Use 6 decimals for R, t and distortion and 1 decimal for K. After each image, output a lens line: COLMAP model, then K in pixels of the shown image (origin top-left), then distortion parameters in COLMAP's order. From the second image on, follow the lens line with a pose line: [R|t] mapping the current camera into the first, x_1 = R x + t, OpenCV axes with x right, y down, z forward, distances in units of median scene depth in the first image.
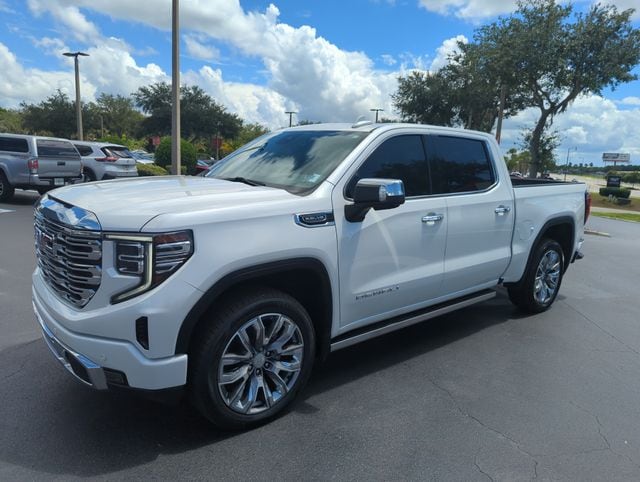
lens RADIAL K [[453.2, 0, 313.4], [0, 453.2, 236.7], [0, 0, 1]] dist [0.050257, -0.043356]
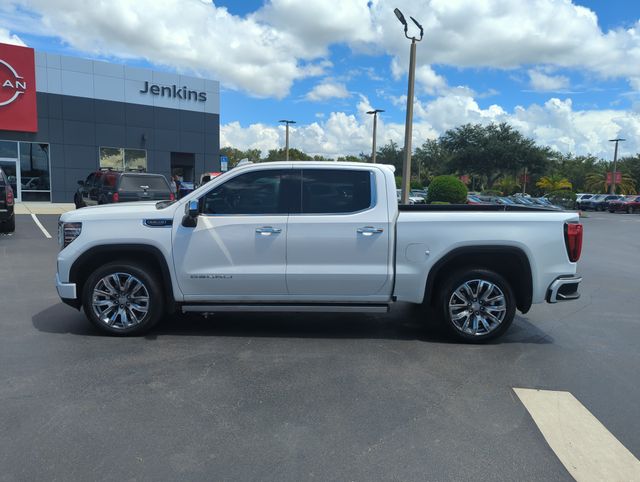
lens RADIAL K [[453.2, 0, 313.4], [0, 453.2, 236.7], [0, 0, 1]] dist [0.050257, -0.043356]
pose [[0.767628, 0.046067, -0.639238, 1.454367], [-0.098611, 0.994026, -0.046782, 0.032551], [0.633264, 0.098947, 0.767585, 0.067194]]
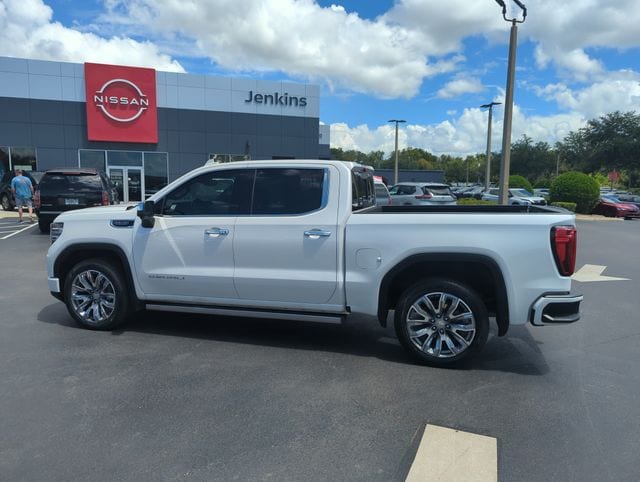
lens RADIAL K [[453.2, 0, 313.4], [0, 453.2, 236.7], [0, 0, 1]] dist [0.050257, -0.043356]
pose [[0.563480, 0.053595, -0.824389, 1.788974], [-0.123495, 0.992146, -0.019909, -0.042072], [0.816847, 0.113026, 0.565673, 0.578309]]
